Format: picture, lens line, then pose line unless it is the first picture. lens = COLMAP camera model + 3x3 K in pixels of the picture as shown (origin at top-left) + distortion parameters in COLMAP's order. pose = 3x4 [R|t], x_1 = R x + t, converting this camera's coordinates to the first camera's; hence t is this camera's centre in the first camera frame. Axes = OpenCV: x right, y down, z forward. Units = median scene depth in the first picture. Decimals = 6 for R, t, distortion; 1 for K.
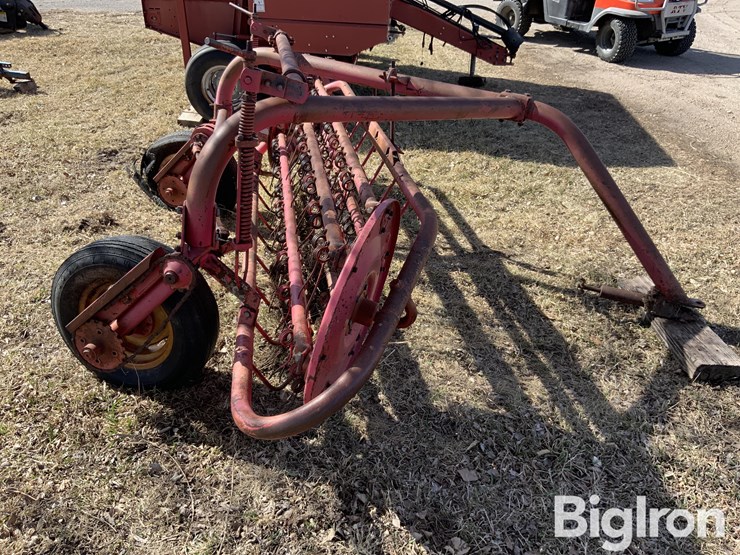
lens RADIAL K [[607.1, 0, 370.4], [0, 607.1, 272.2], [0, 0, 1]] dist [0.016153, -0.049291]
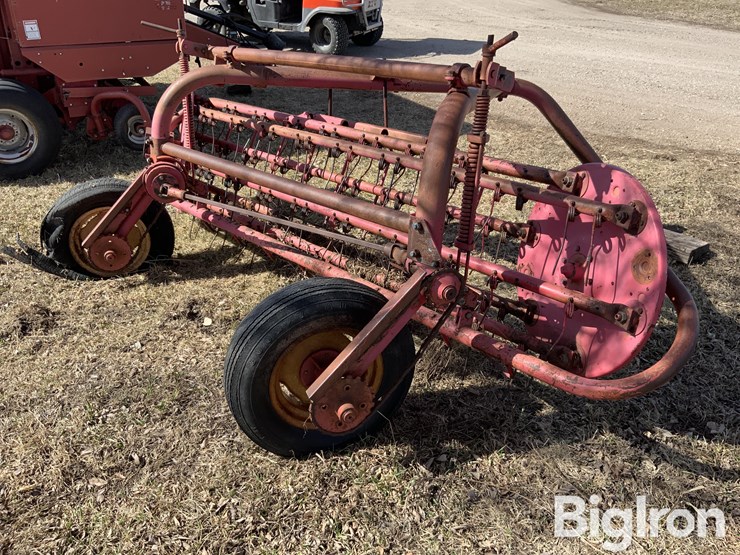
lens RADIAL K [[607.1, 0, 373.1], [0, 607.1, 282.2], [0, 0, 1]] dist [0.016153, -0.049291]
pose [[0.825156, -0.293350, 0.482766, -0.549692], [0.295079, 0.952567, 0.074465, -0.068426], [-0.481711, 0.081009, 0.872578, 0.153481]]
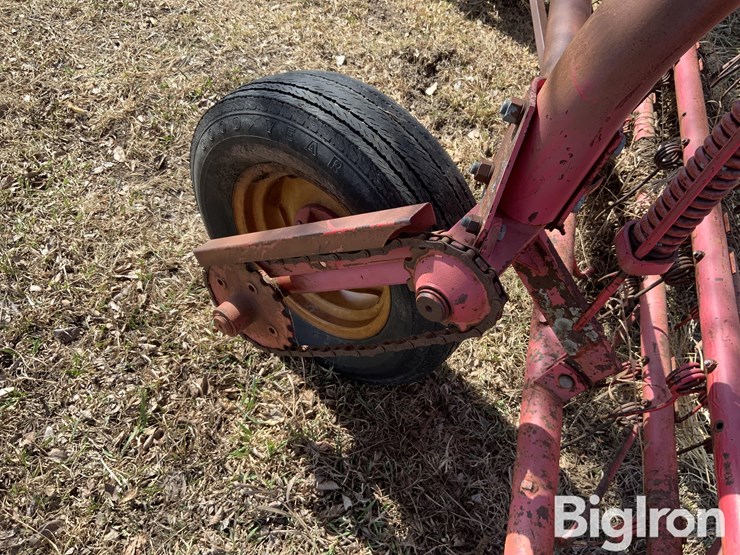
lens RADIAL K [[607.1, 0, 373.0], [0, 607.1, 279.3], [0, 0, 1]] dist [0.016153, -0.049291]
pose [[0.910967, 0.357515, -0.205723, -0.185065], [-0.248065, 0.873326, 0.419243, -0.089484], [0.329549, -0.330884, 0.884259, 0.434802]]
